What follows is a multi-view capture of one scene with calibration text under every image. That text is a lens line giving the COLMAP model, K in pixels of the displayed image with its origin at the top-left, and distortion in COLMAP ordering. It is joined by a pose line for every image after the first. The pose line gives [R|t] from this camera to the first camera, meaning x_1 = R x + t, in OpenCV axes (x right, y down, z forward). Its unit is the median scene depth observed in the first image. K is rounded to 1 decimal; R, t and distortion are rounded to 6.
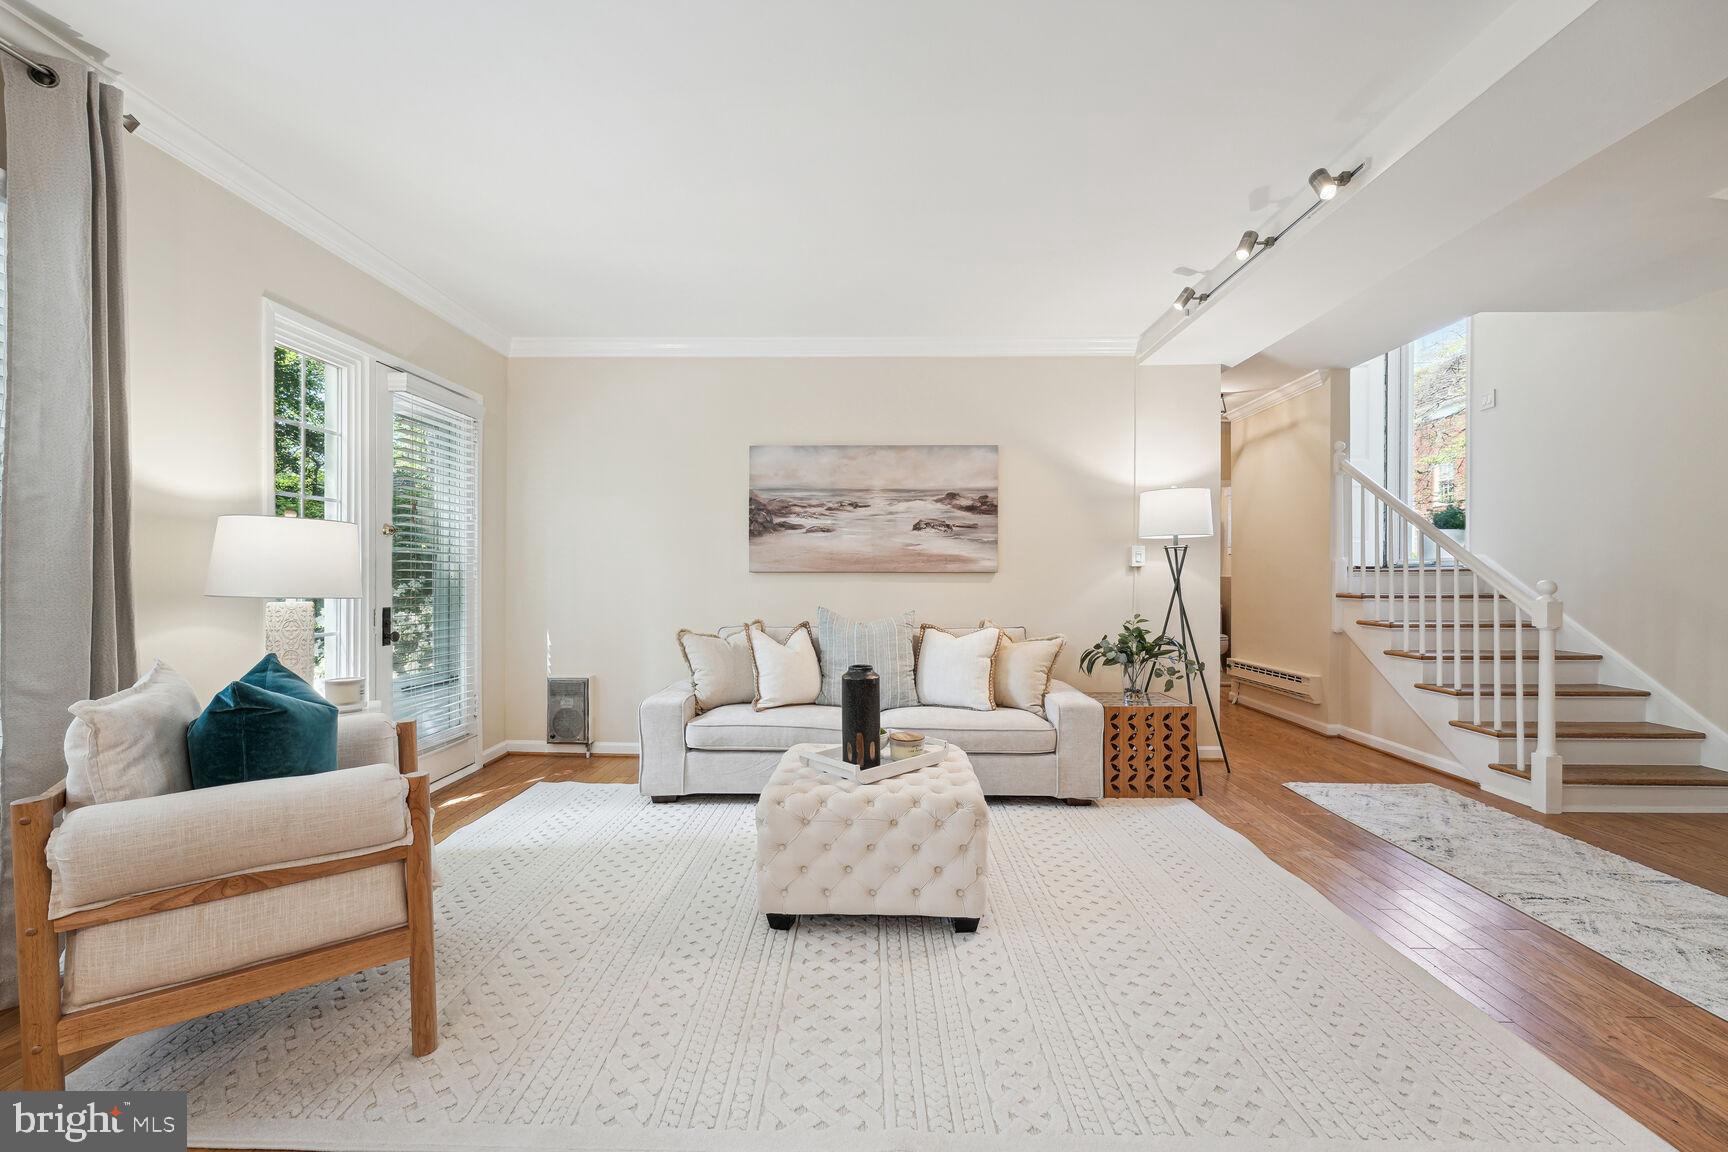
lens RADIAL K [[703.4, 0, 857.1], [0, 703.4, 585.6], [0, 0, 1]] dist [-0.000200, -0.000110]
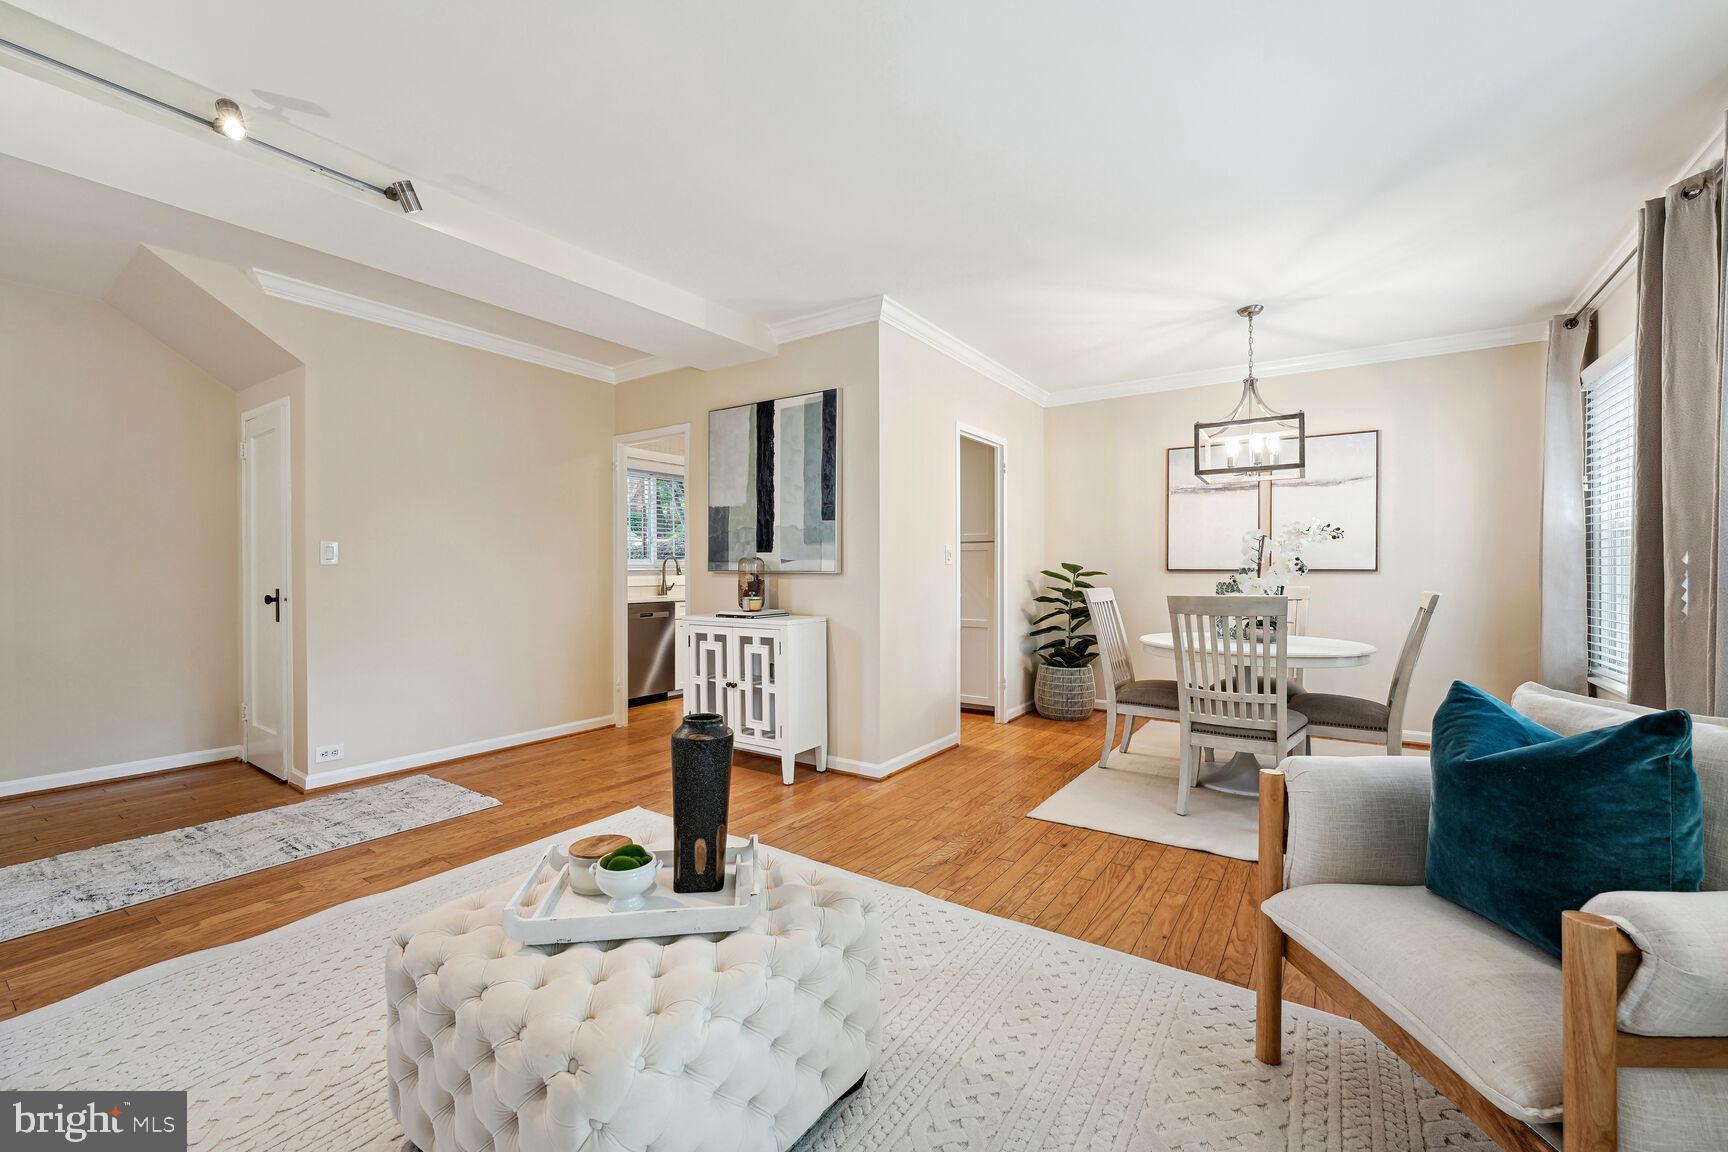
lens RADIAL K [[699.6, 0, 861.7], [0, 699.6, 571.2], [0, 0, 1]] dist [-0.000927, 0.000294]
pose [[-0.838223, -0.001809, 0.545324, -0.258878], [0.007346, 0.999866, 0.014609, -0.013096], [-0.545277, 0.016252, -0.838098, 0.838693]]
